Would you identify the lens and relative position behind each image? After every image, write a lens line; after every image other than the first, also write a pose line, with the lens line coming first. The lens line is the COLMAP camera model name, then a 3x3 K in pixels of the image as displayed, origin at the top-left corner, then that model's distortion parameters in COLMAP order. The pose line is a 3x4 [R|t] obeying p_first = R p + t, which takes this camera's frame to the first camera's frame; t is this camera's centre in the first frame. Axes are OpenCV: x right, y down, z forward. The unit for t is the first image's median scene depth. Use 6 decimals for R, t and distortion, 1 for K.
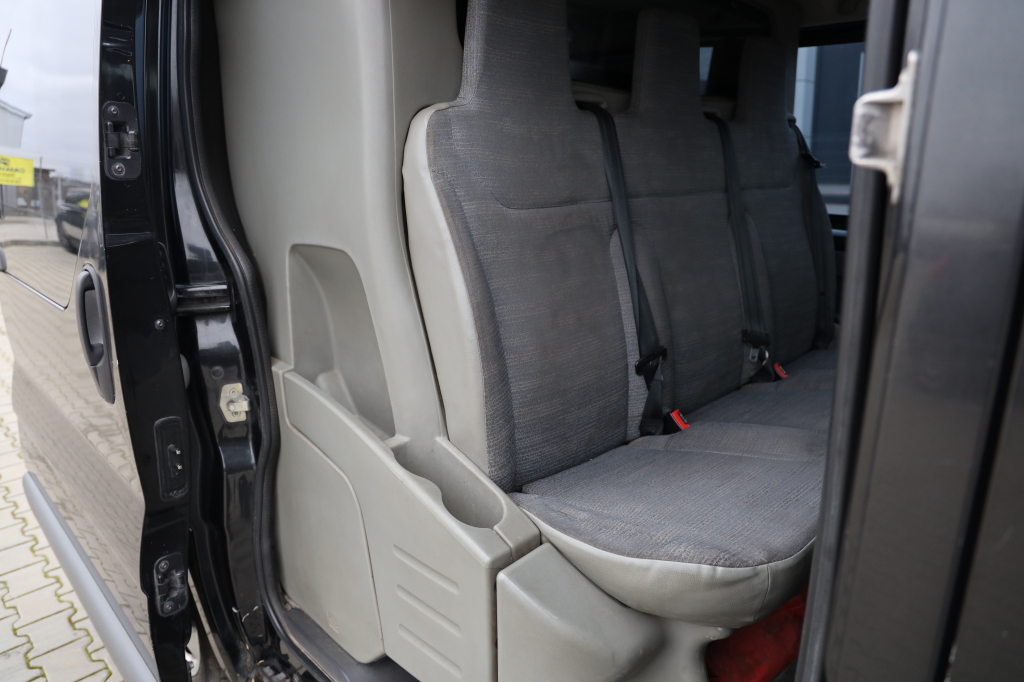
lens RADIAL K [[693.4, 0, 516.9], [0, 693.4, 340.5], [0, 0, 1]] dist [-0.096661, 0.058723]
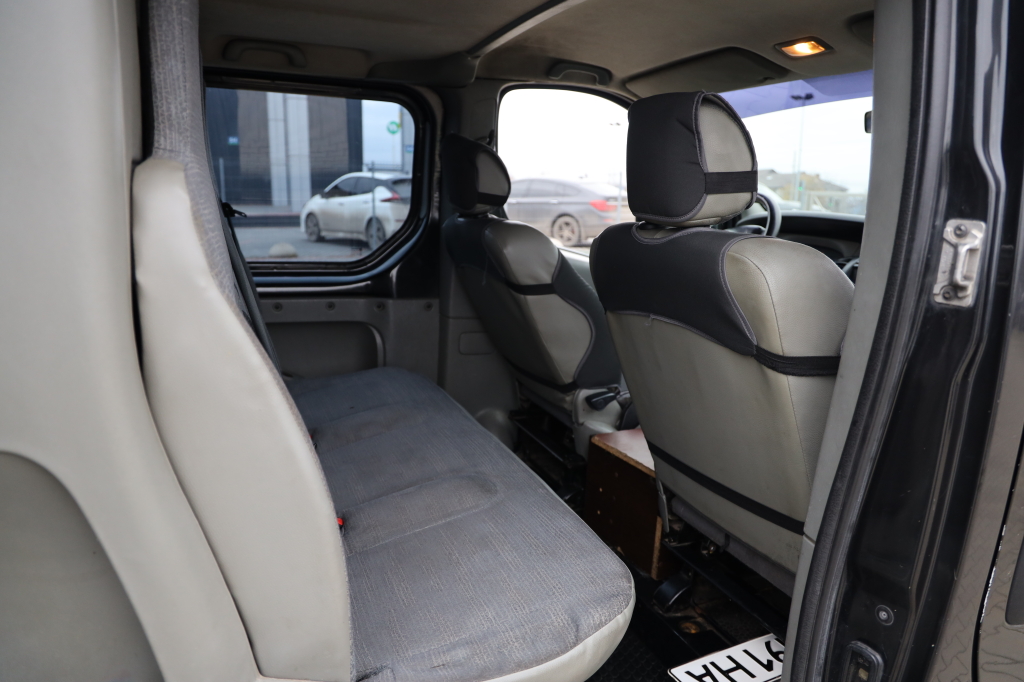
lens RADIAL K [[693.4, 0, 510.9], [0, 693.4, 345.1], [0, 0, 1]] dist [-0.096661, 0.058723]
pose [[0.390516, -0.179765, 0.902874, -0.532048], [0.196985, 0.974351, 0.108796, -0.186542], [-0.899274, 0.135367, 0.415911, 0.487769]]
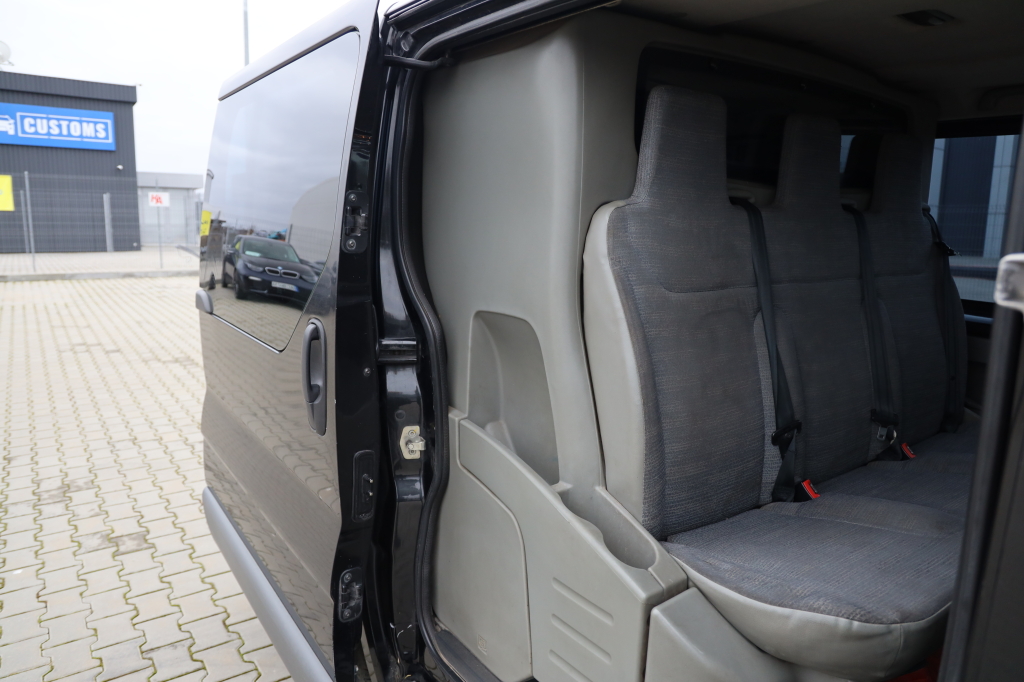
lens RADIAL K [[693.4, 0, 513.9], [0, 693.4, 341.2], [0, 0, 1]] dist [-0.096661, 0.058723]
pose [[0.986808, 0.058163, -0.151086, -0.092191], [-0.069719, 0.994940, -0.072349, -0.008082], [0.146113, 0.081928, 0.985870, -0.168772]]
